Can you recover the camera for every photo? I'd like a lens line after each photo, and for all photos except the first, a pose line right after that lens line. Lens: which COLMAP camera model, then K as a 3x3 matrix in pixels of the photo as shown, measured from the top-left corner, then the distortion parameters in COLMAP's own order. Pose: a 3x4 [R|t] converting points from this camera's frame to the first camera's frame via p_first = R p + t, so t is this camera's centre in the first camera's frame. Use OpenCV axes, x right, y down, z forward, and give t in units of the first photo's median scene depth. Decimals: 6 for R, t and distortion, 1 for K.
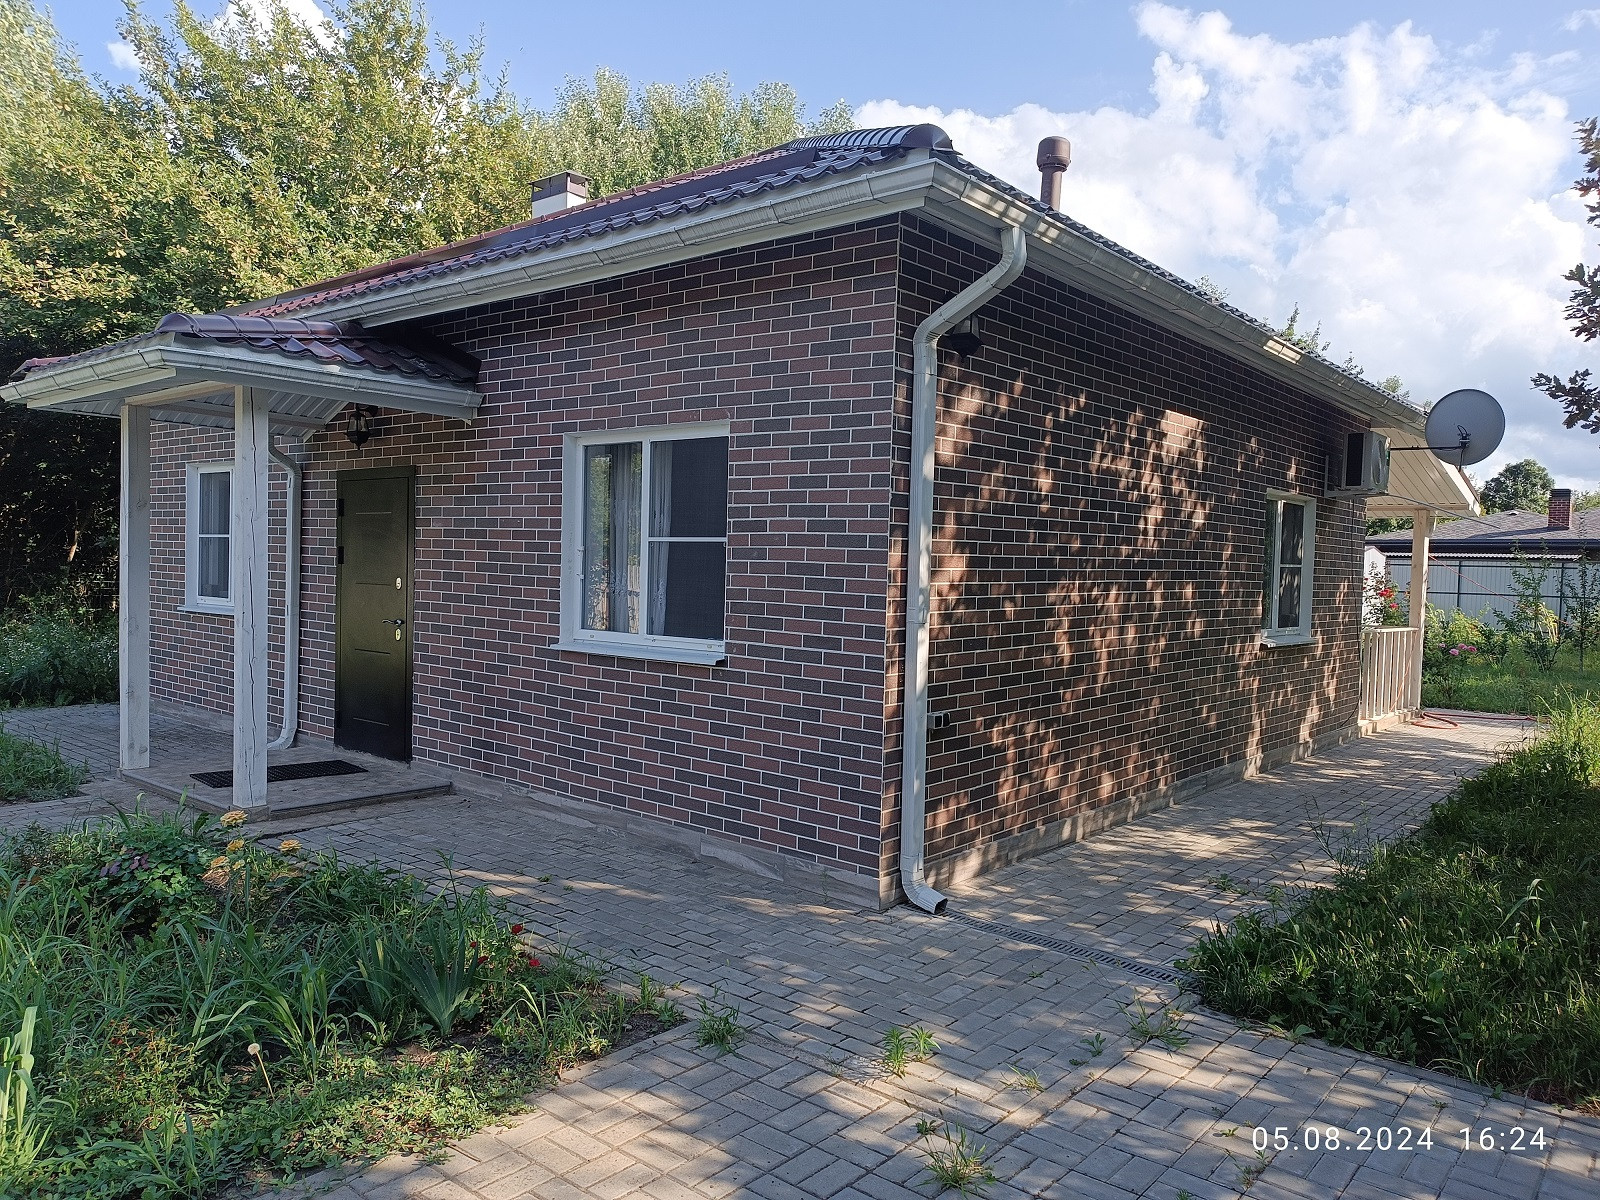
lens RADIAL K [[1135.8, 0, 802.0], [0, 1135.8, 603.3], [0, 0, 1]] dist [0.036902, -0.001629]
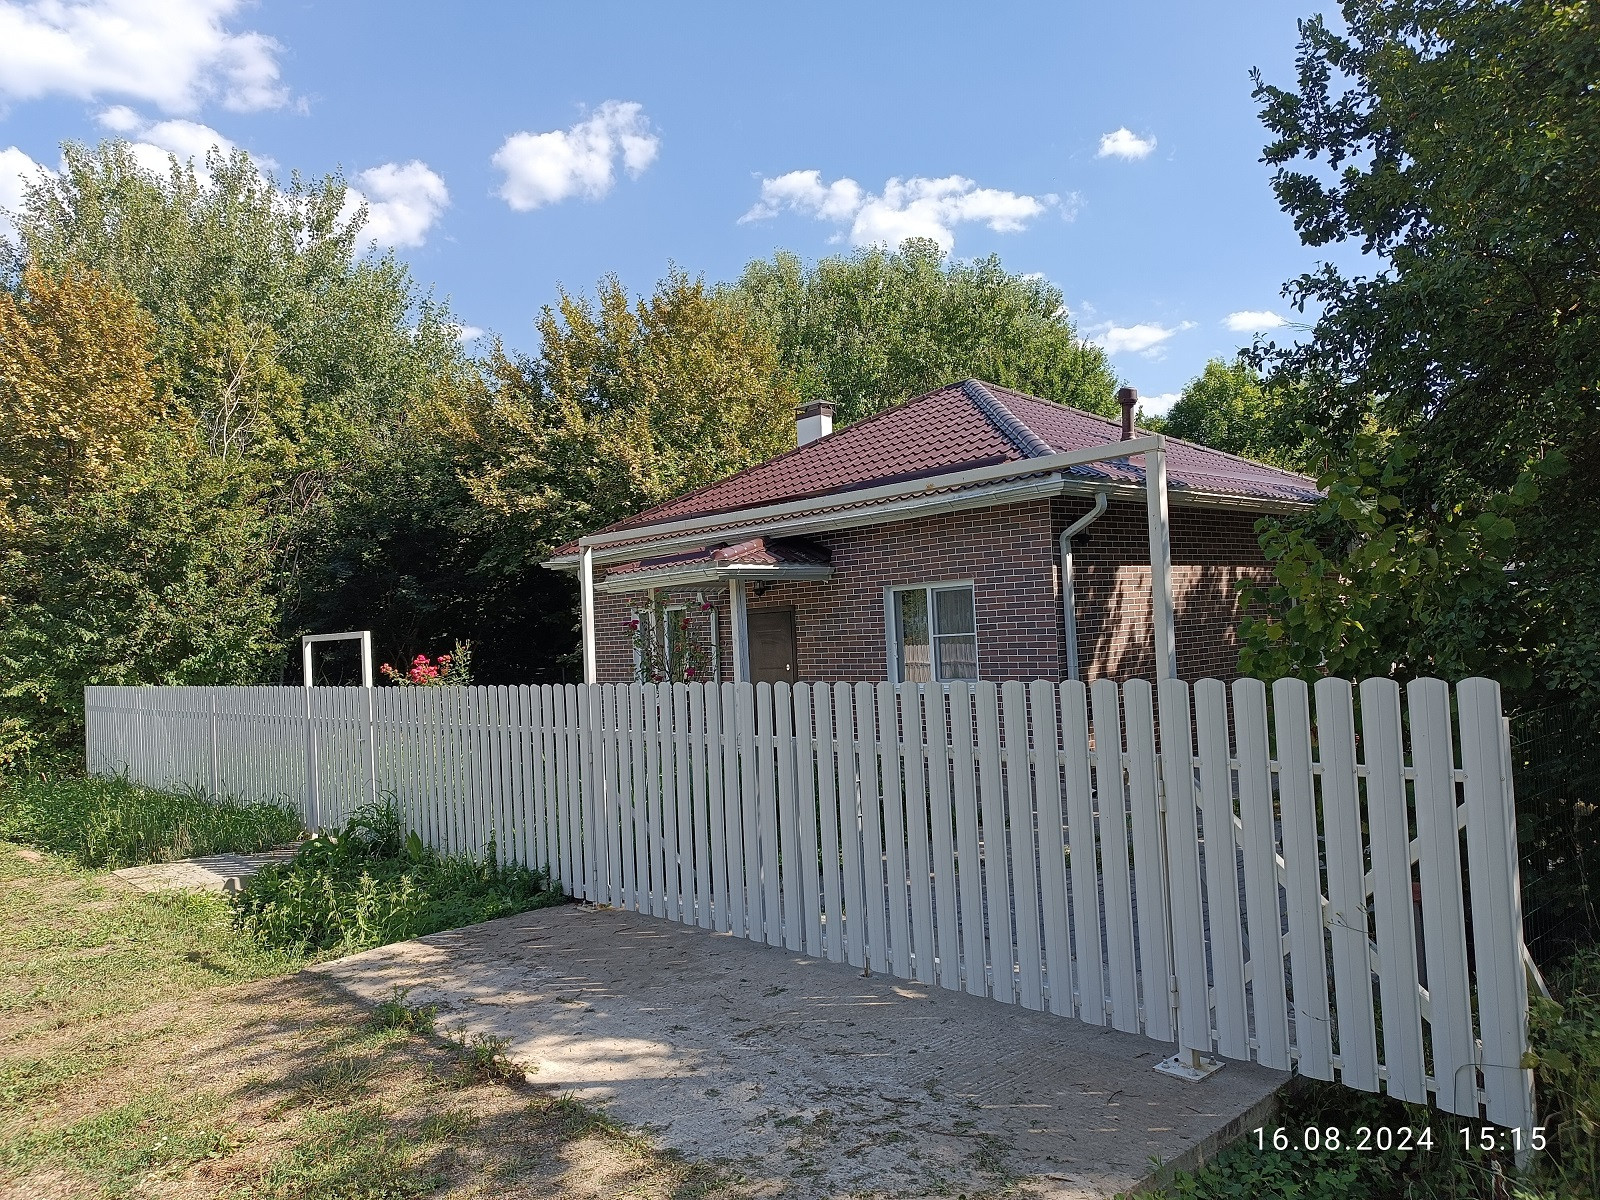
lens RADIAL K [[1135.8, 0, 796.7], [0, 1135.8, 602.5], [0, 0, 1]] dist [0.036902, -0.001629]
pose [[0.988459, -0.082621, -0.126973, -0.115416], [0.074708, 0.995027, -0.065878, -0.000465], [0.131784, 0.055631, 0.989716, -1.059309]]
